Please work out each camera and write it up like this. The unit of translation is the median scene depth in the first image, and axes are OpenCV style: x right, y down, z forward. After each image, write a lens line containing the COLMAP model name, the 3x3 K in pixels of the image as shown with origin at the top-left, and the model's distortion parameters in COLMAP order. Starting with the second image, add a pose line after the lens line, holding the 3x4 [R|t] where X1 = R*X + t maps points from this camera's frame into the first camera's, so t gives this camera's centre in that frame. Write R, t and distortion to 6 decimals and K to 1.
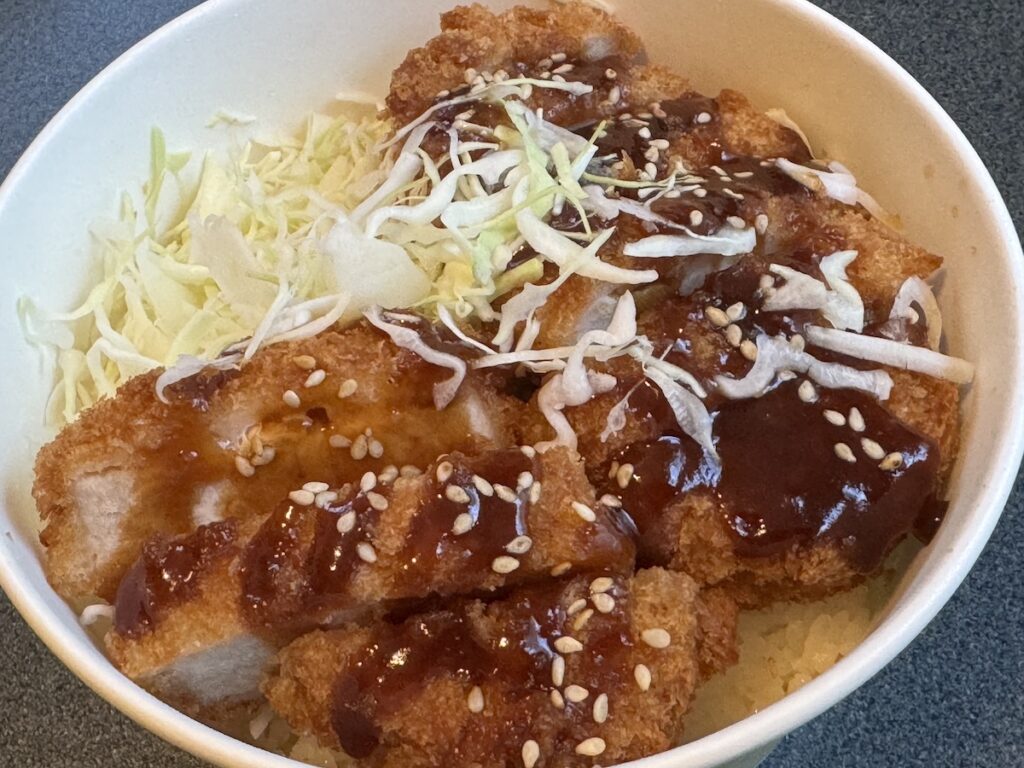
lens RADIAL K [[1540.0, 0, 512.0], [0, 1540.0, 384.0], [0, 0, 1]] dist [-0.000210, 0.060019]
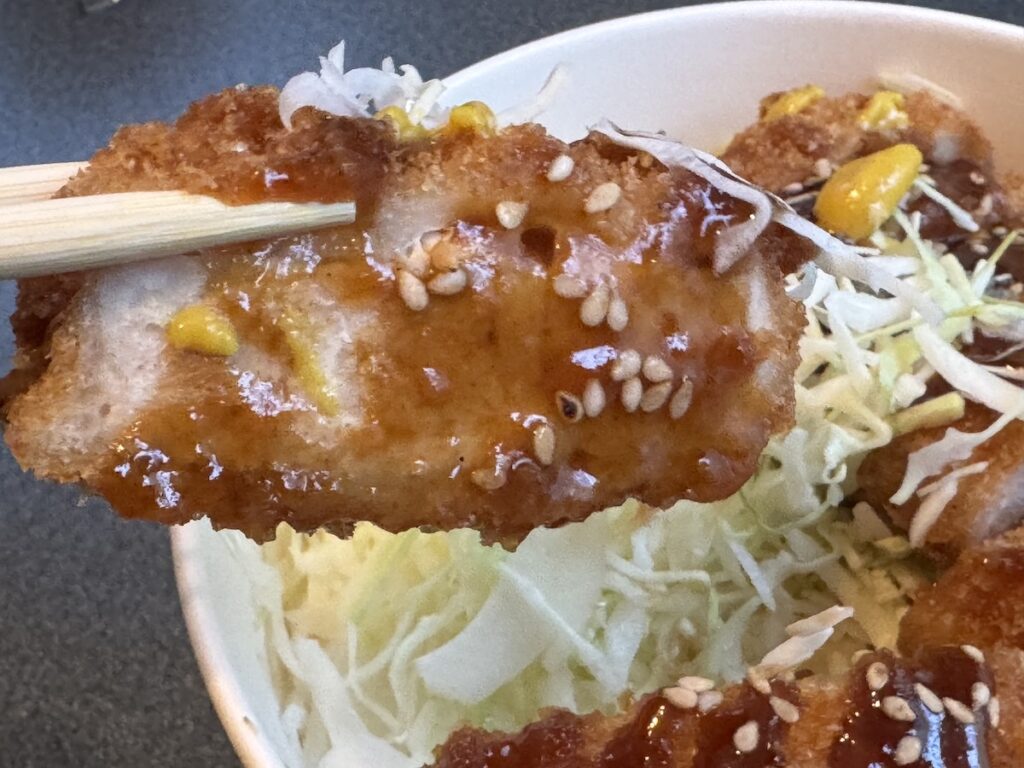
lens RADIAL K [[1540.0, 0, 512.0], [0, 1540.0, 384.0], [0, 0, 1]] dist [-0.000210, 0.060019]
pose [[0.997689, 0.067950, -0.000321, -0.183238], [-0.067712, 0.993779, -0.088423, -0.003904], [-0.005689, 0.088240, 0.996083, 0.203221]]
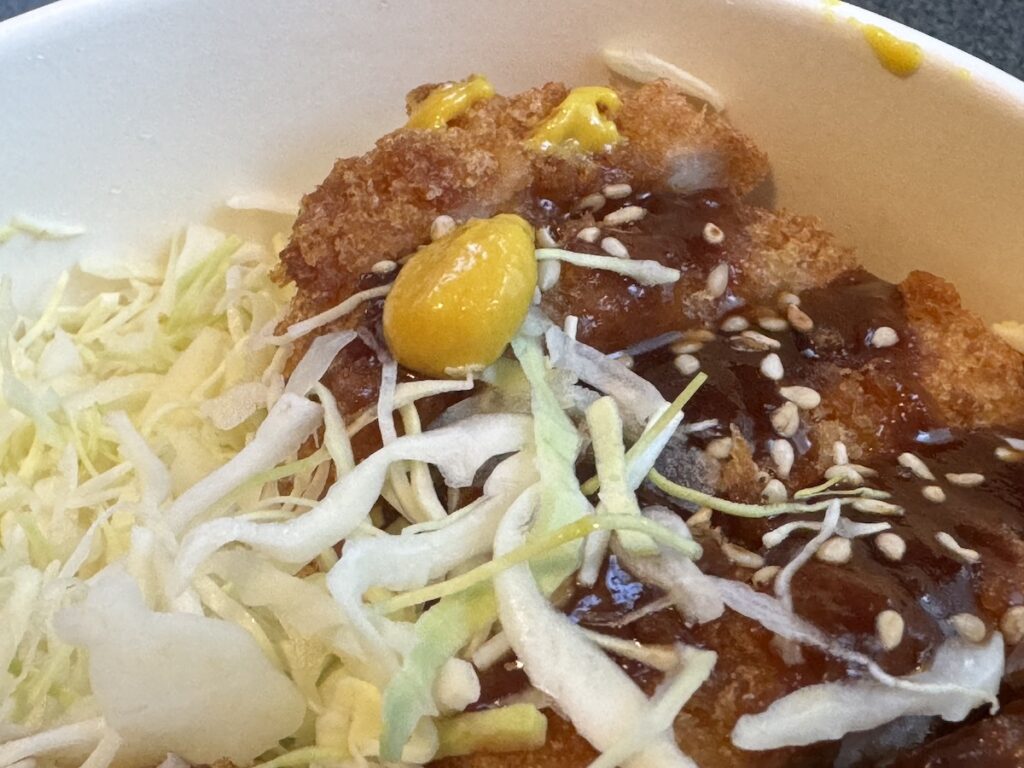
lens RADIAL K [[1540.0, 0, 512.0], [0, 1540.0, 384.0], [0, 0, 1]] dist [-0.000210, 0.060019]
pose [[0.996242, 0.085465, -0.014069, 0.007314], [-0.085159, 0.996144, 0.021098, -0.162331], [0.015818, -0.019821, 0.999678, 0.489281]]
